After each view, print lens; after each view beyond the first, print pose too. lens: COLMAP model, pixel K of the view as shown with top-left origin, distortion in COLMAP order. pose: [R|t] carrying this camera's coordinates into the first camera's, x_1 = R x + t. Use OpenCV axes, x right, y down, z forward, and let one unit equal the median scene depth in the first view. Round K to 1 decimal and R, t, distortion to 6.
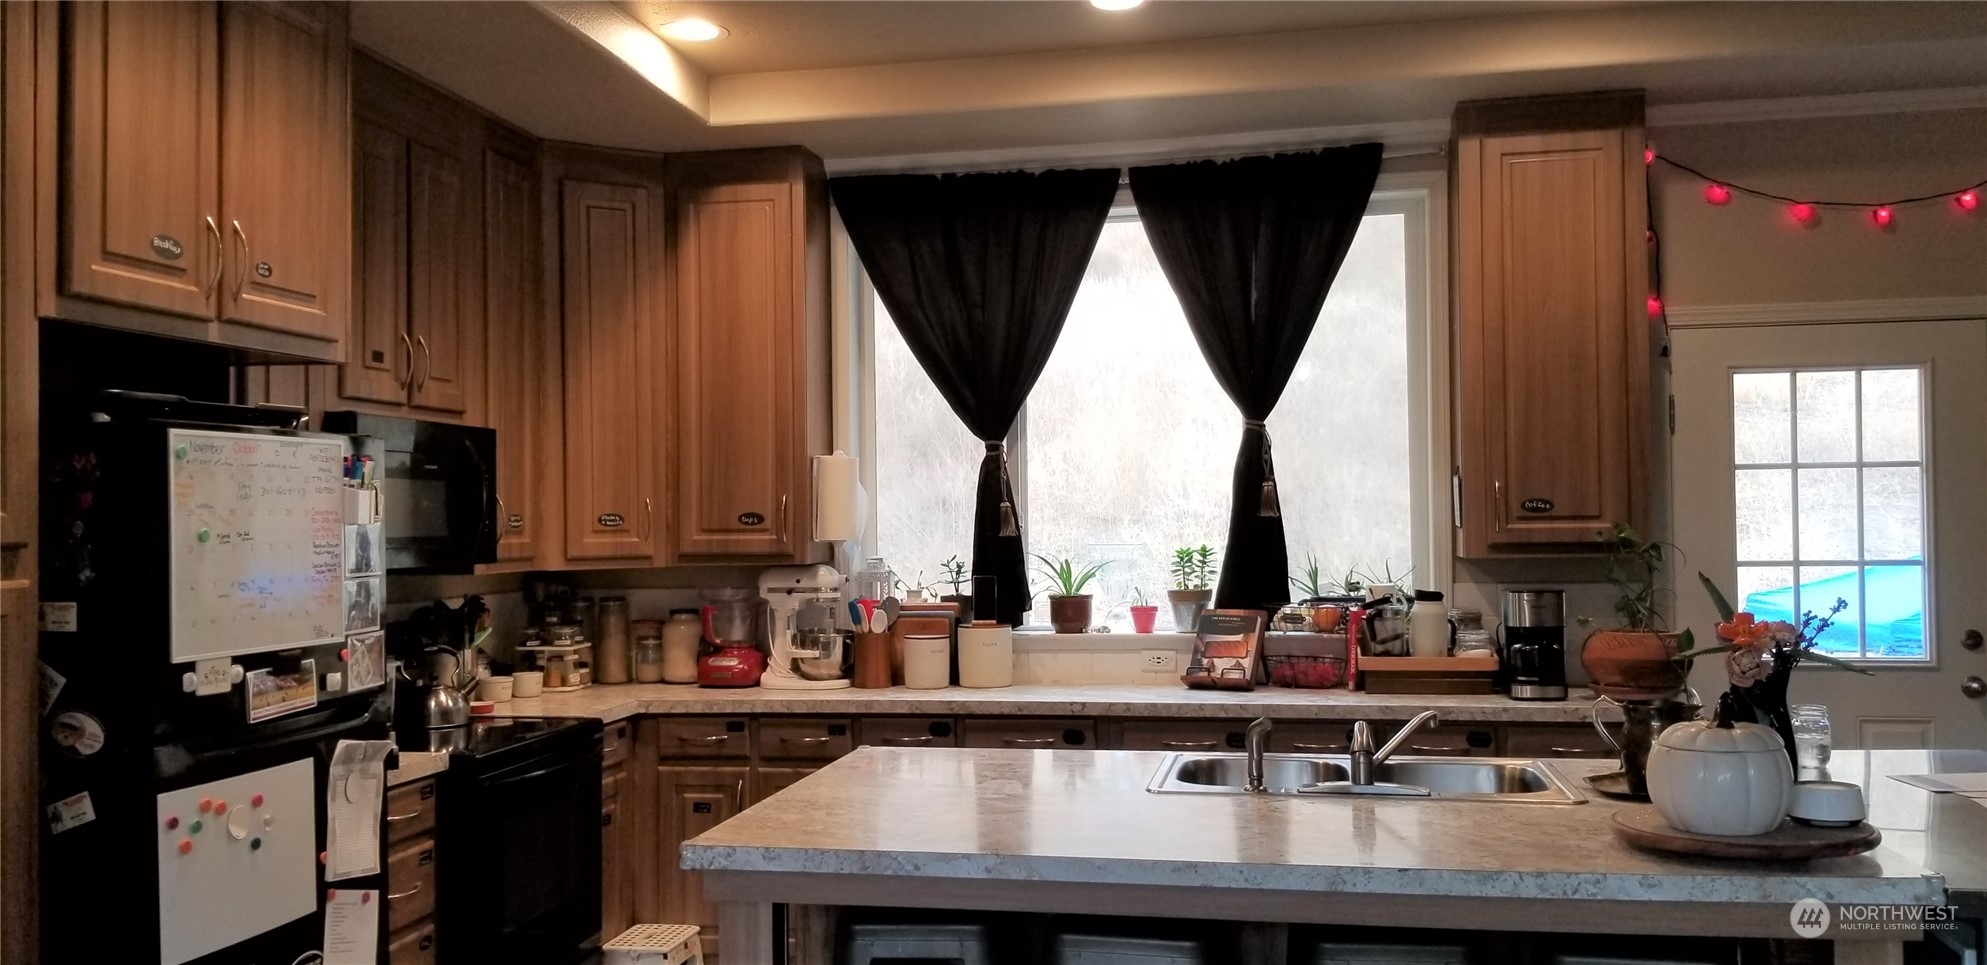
lens RADIAL K [[1644.7, 0, 993.5], [0, 1644.7, 482.5], [0, 0, 1]] dist [0.081165, -0.182468]
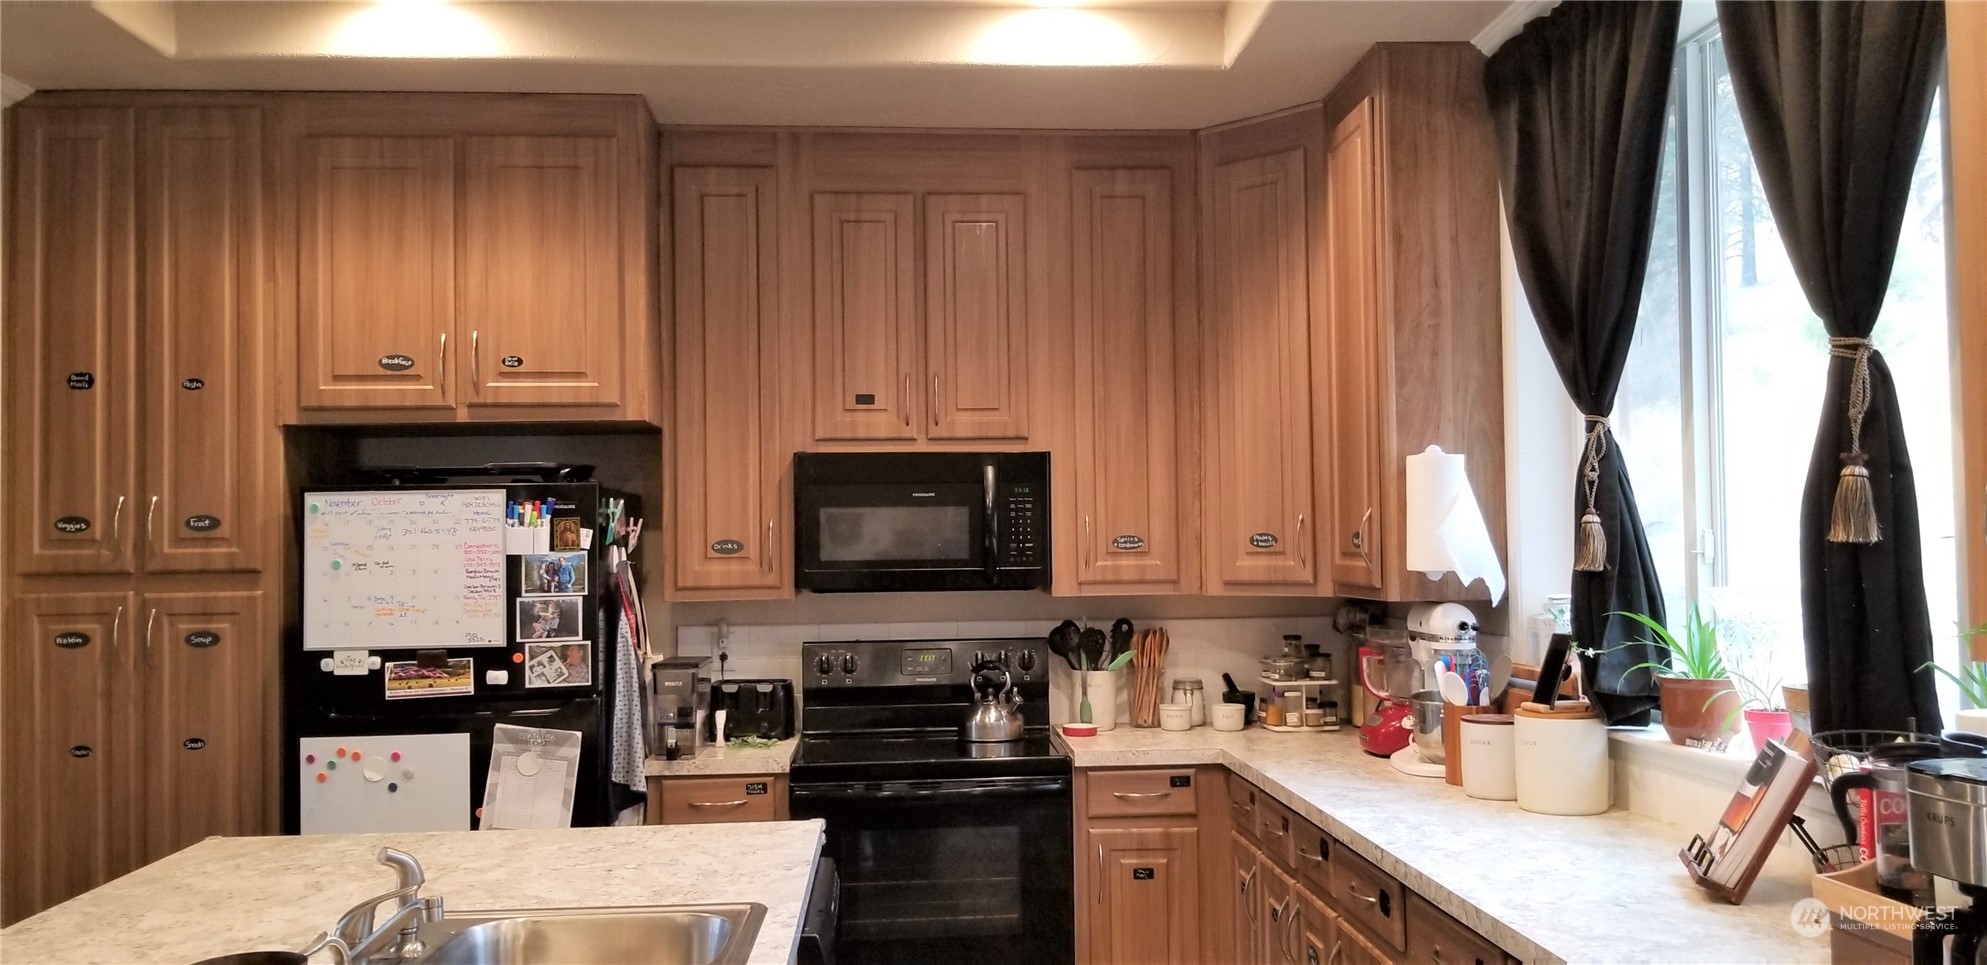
lens RADIAL K [[1558.1, 0, 988.2], [0, 1558.1, 472.3], [0, 0, 1]] dist [0.070438, -0.148506]
pose [[0.243641, -0.036198, -0.969190, 0.623407], [0.033780, 0.999014, -0.028820, 0.006614], [0.969277, -0.025718, 0.244624, 0.763906]]
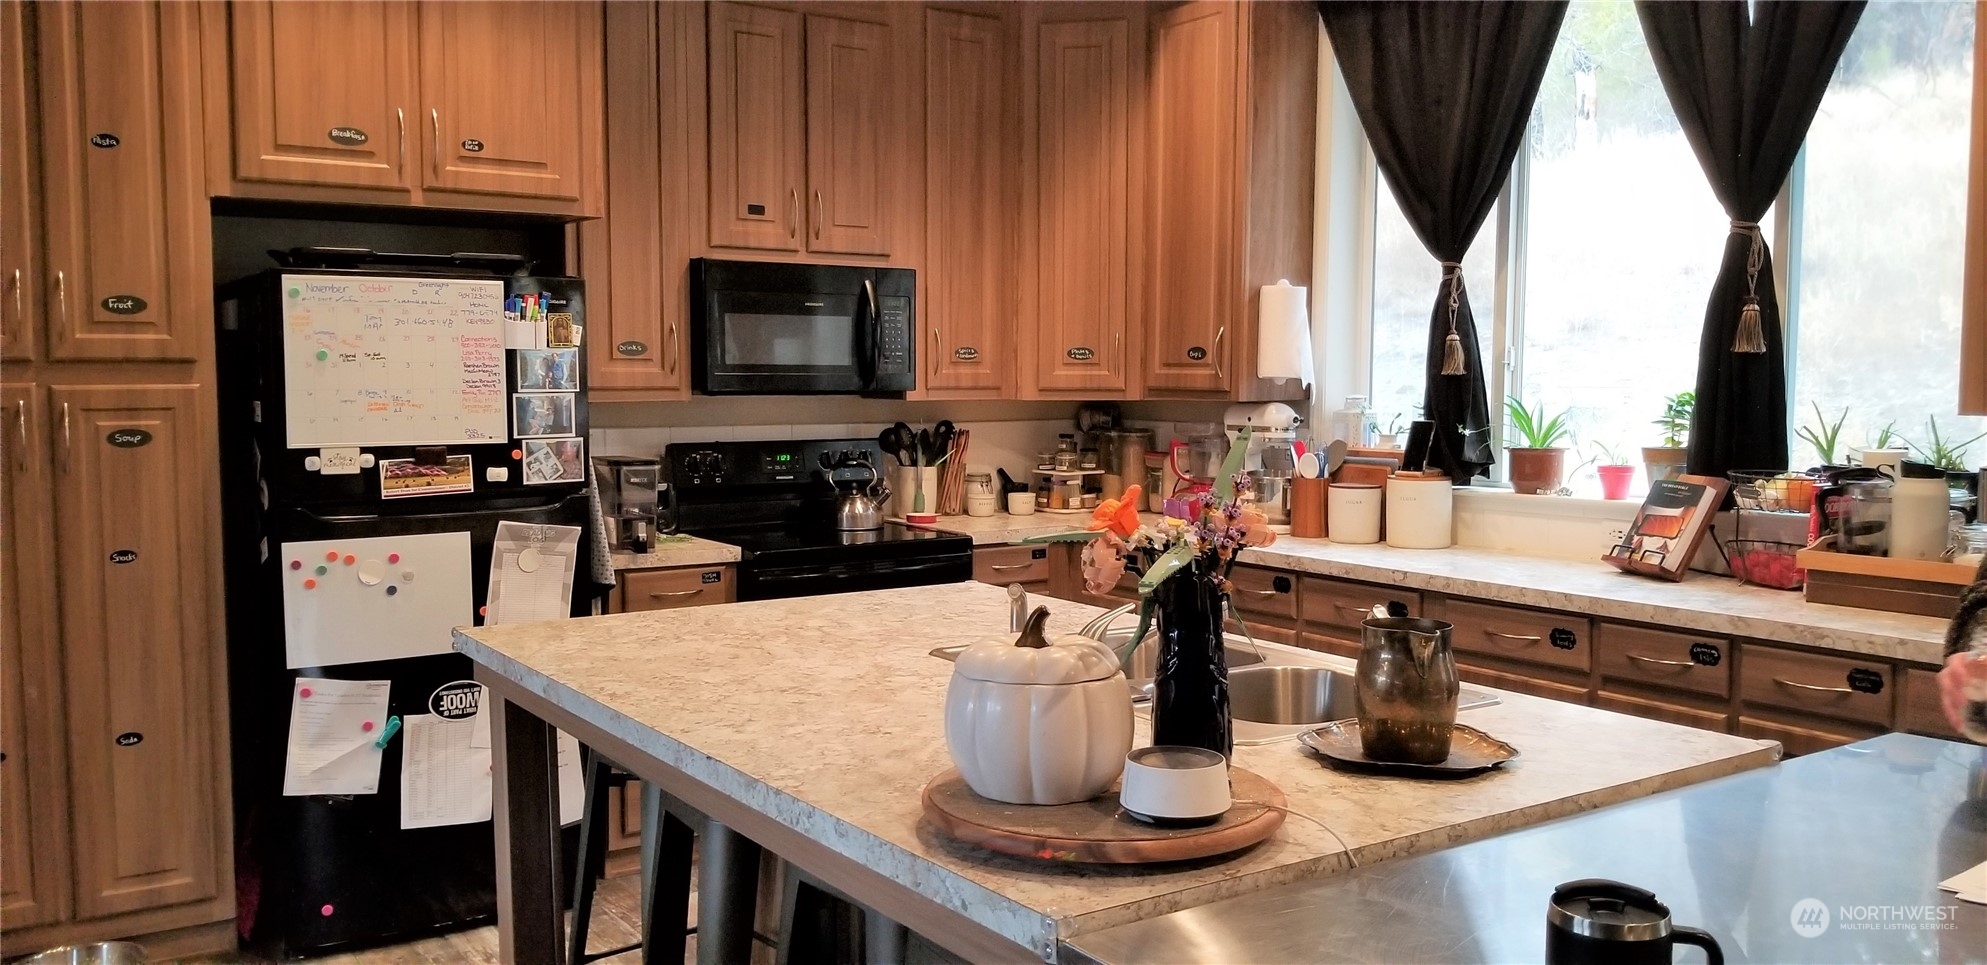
lens RADIAL K [[1558.1, 0, 988.2], [0, 1558.1, 472.3], [0, 0, 1]] dist [0.070438, -0.148506]
pose [[0.699333, 0.059293, -0.712333, 0.502895], [0.006764, 0.995960, 0.089543, 0.010525], [0.714764, -0.067439, 0.696106, 0.312440]]
